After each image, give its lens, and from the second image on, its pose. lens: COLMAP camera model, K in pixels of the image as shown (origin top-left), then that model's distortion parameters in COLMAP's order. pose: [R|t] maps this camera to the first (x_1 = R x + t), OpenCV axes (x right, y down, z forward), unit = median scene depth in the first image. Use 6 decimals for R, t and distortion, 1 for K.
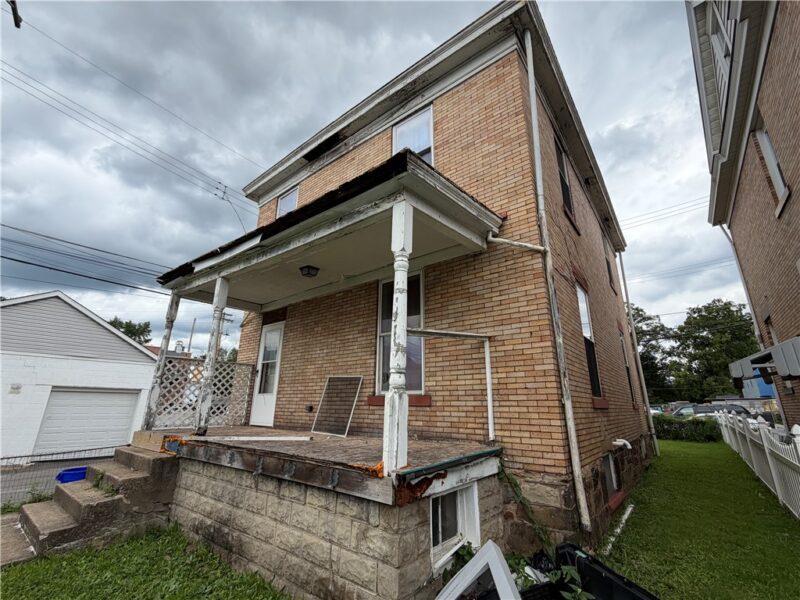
lens RADIAL K [[346.3, 0, 397.9], [0, 346.3, 301.8], [0, 0, 1]] dist [0.002967, -0.000098]
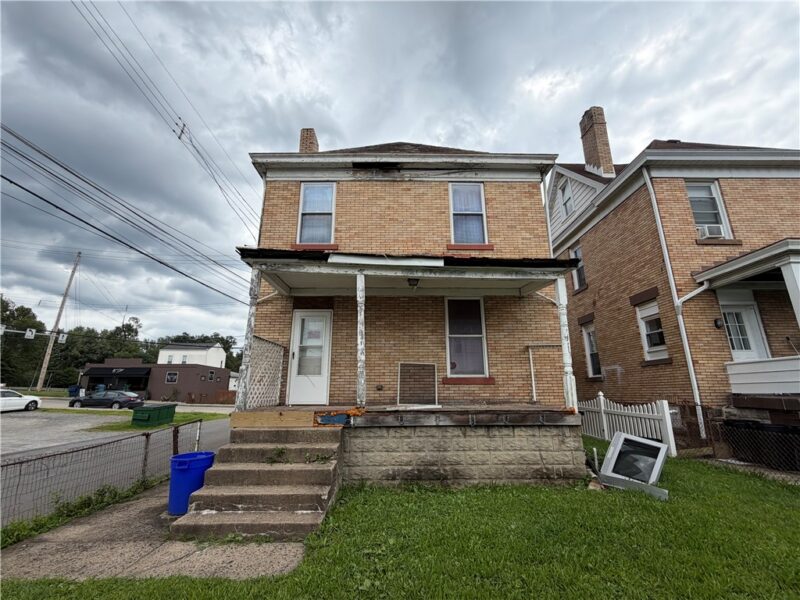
lens RADIAL K [[346.3, 0, 397.9], [0, 346.3, 301.8], [0, 0, 1]] dist [0.002967, -0.000098]
pose [[0.772024, 0.147204, 0.618312, -1.286336], [-0.170377, 0.985138, -0.021804, 0.027267], [-0.612332, -0.088513, 0.785630, 0.017734]]
